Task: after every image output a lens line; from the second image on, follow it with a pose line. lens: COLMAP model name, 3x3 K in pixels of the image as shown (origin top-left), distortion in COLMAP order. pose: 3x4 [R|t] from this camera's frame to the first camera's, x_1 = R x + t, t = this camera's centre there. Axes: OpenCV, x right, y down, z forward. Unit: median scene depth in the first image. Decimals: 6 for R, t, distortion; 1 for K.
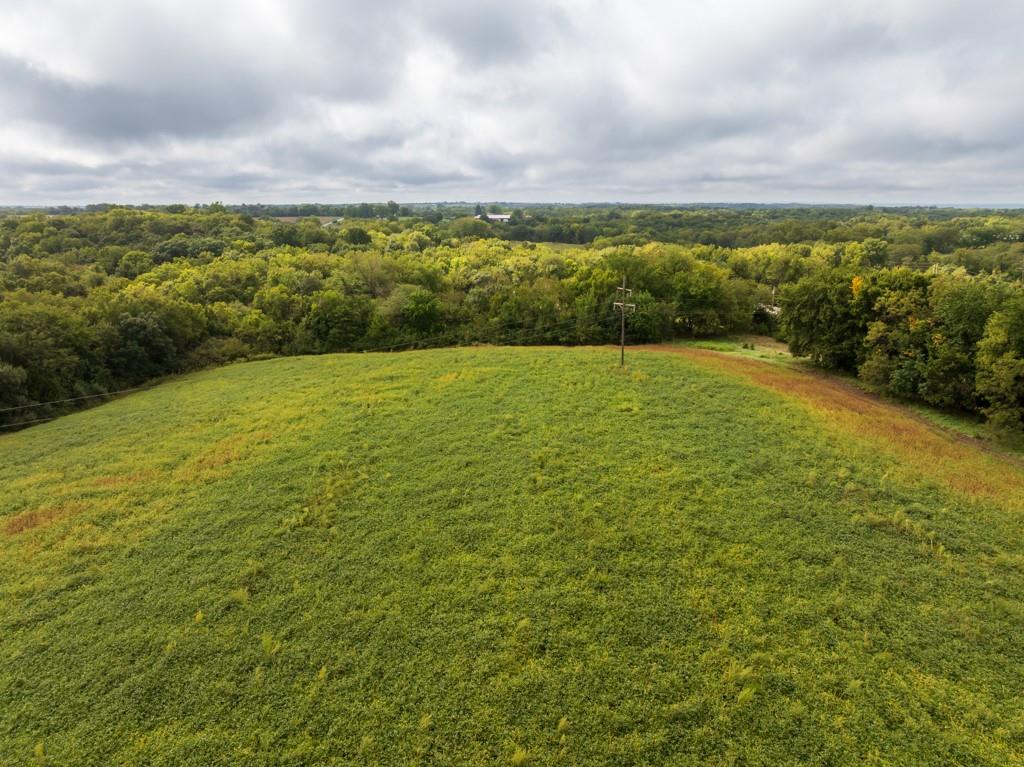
lens RADIAL K [[717.2, 0, 510.6], [0, 717.2, 381.6], [0, 0, 1]] dist [-0.030855, -0.000092]
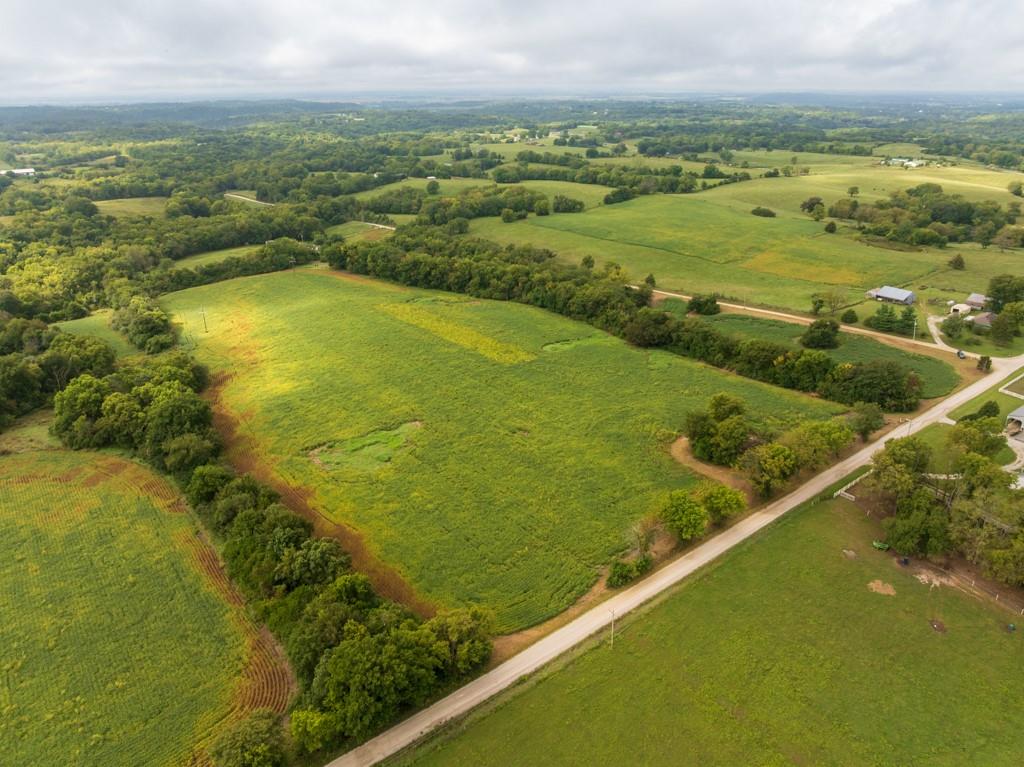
lens RADIAL K [[724.2, 0, 521.8], [0, 724.2, 388.1], [0, 0, 1]] dist [-0.030431, -0.007465]
pose [[0.746838, -0.253094, 0.614960, -1.126753], [0.156069, 0.965624, 0.207877, -0.040892], [-0.646433, -0.059274, 0.760665, -2.164961]]
